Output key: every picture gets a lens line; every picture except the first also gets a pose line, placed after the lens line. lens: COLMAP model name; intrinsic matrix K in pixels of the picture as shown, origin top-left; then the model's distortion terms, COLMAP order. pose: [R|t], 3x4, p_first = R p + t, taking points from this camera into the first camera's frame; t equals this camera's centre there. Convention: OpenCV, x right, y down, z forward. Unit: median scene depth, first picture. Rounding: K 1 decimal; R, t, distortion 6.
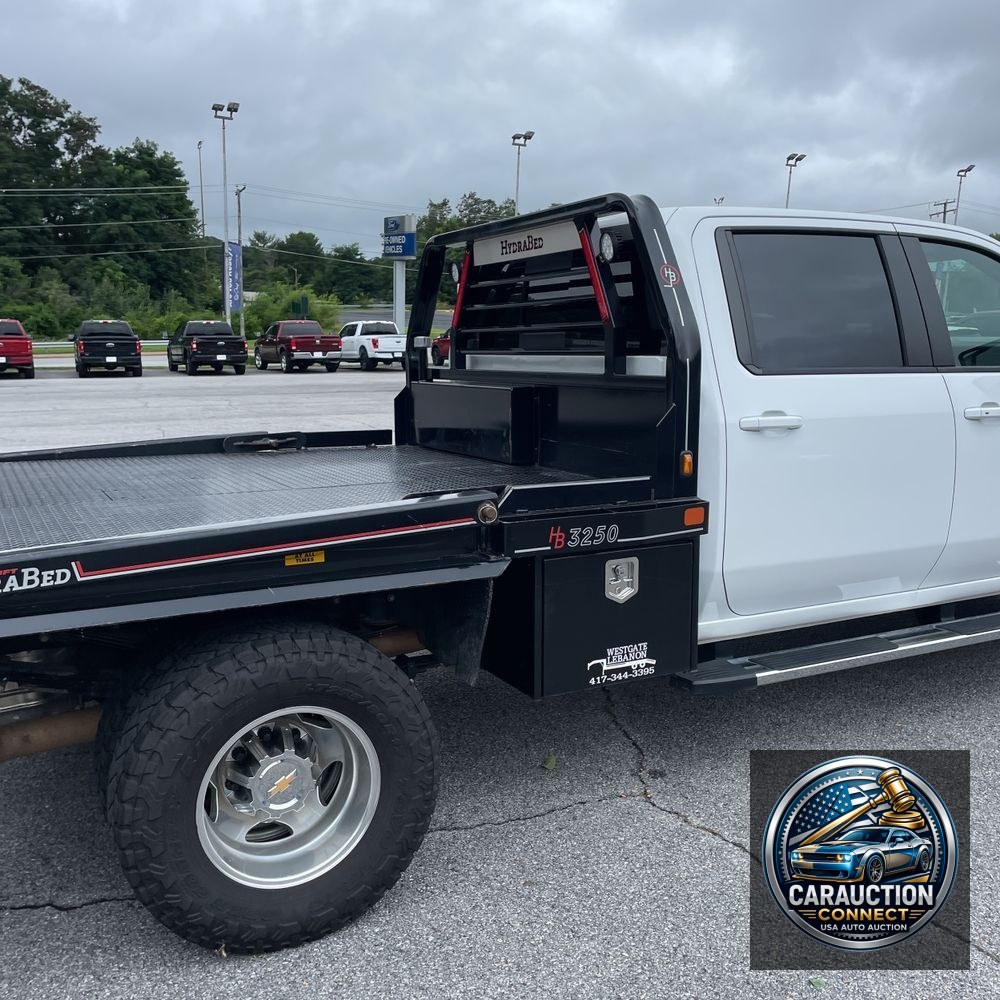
lens RADIAL K [[1005.8, 0, 497.0], [0, 1005.8, 504.1], [0, 0, 1]] dist [0.097690, -0.138742]
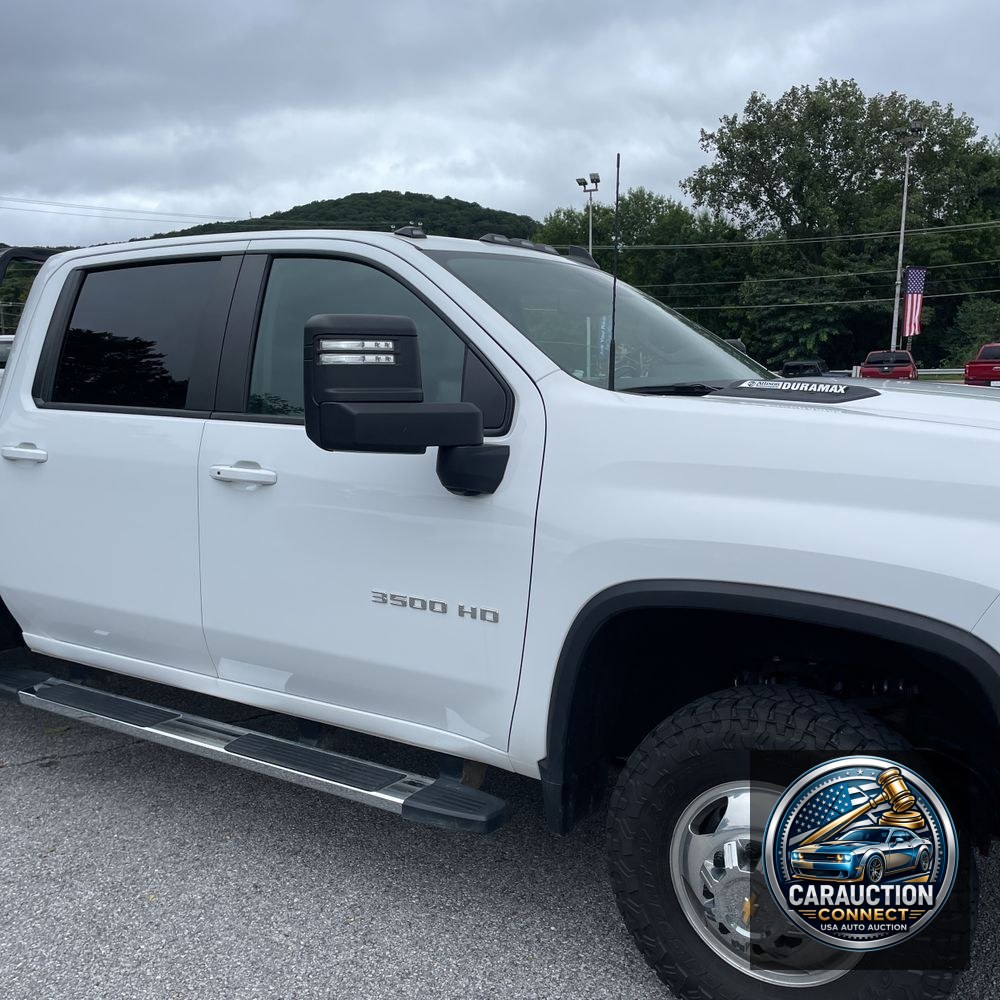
lens RADIAL K [[1005.9, 0, 517.5], [0, 1005.9, 501.7], [0, 0, 1]] dist [0.112535, -0.184434]
pose [[0.505644, 0.119888, -0.854372, 0.631990], [-0.139767, 0.988599, 0.056004, -0.071642], [0.851346, 0.091095, 0.516635, 0.395664]]
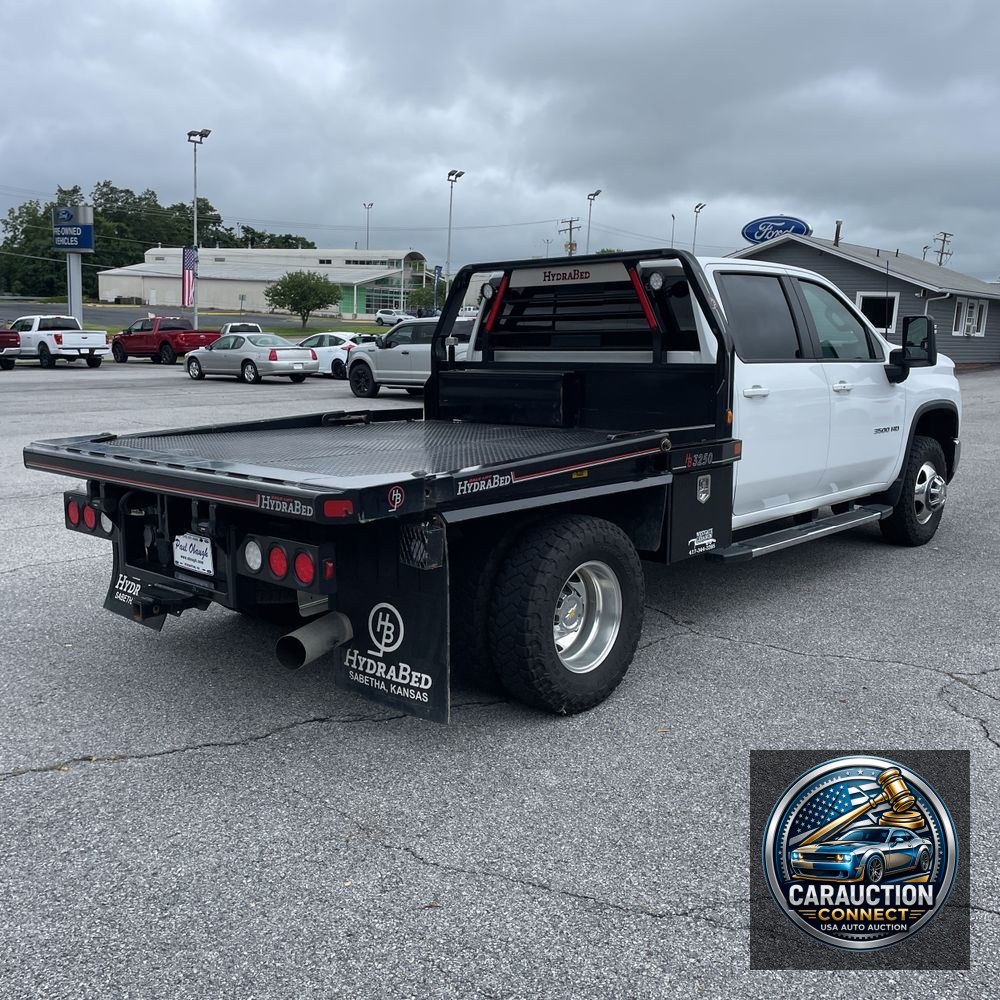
lens RADIAL K [[1000.8, 0, 501.0], [0, 1000.8, 479.4], [0, 0, 1]] dist [0.101320, -0.142467]
pose [[0.940600, -0.040570, 0.337083, -0.291534], [0.048075, 0.998746, -0.013942, 0.026897], [-0.336095, 0.029319, 0.941372, -0.164611]]
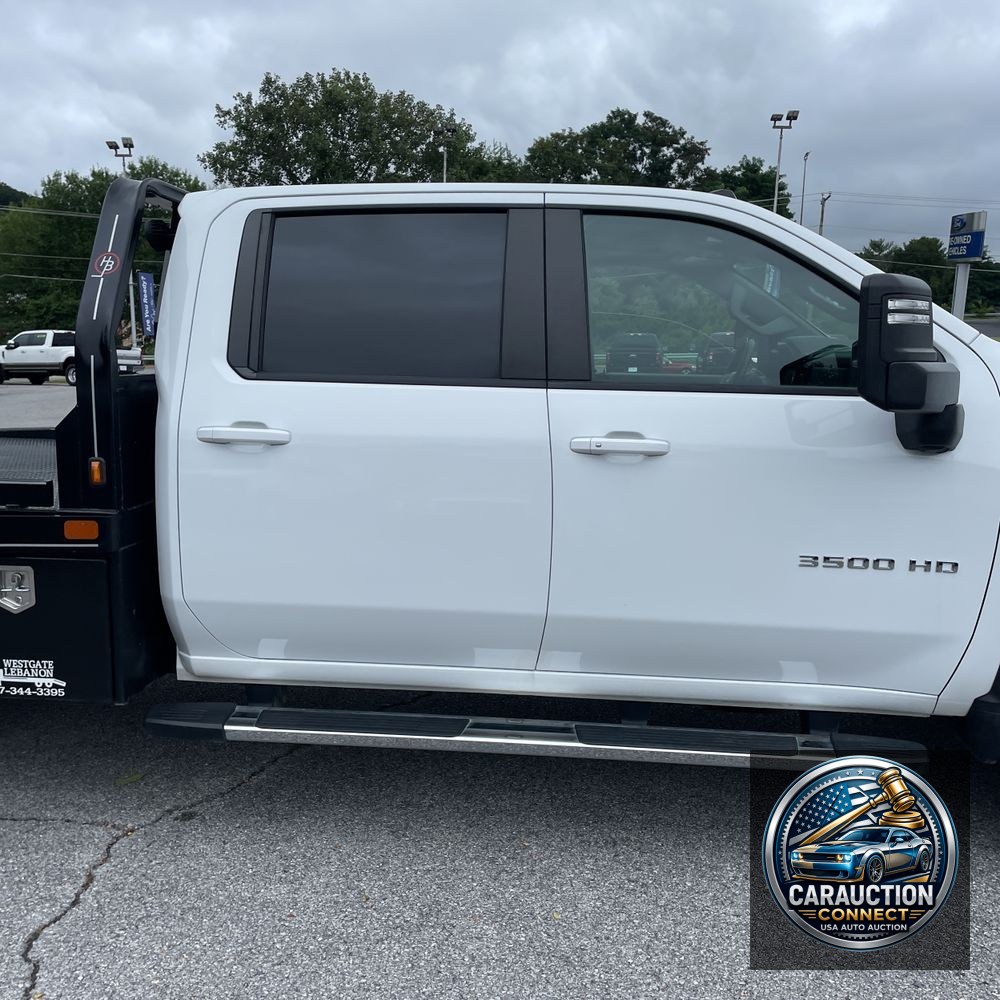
lens RADIAL K [[1005.8, 0, 497.0], [0, 1005.8, 504.1], [0, 0, 1]] dist [0.097690, -0.138742]
pose [[0.835145, 0.094523, -0.541846, 0.404972], [-0.100737, 0.994745, 0.018264, -0.026447], [0.540726, 0.039331, 0.840279, 0.177106]]
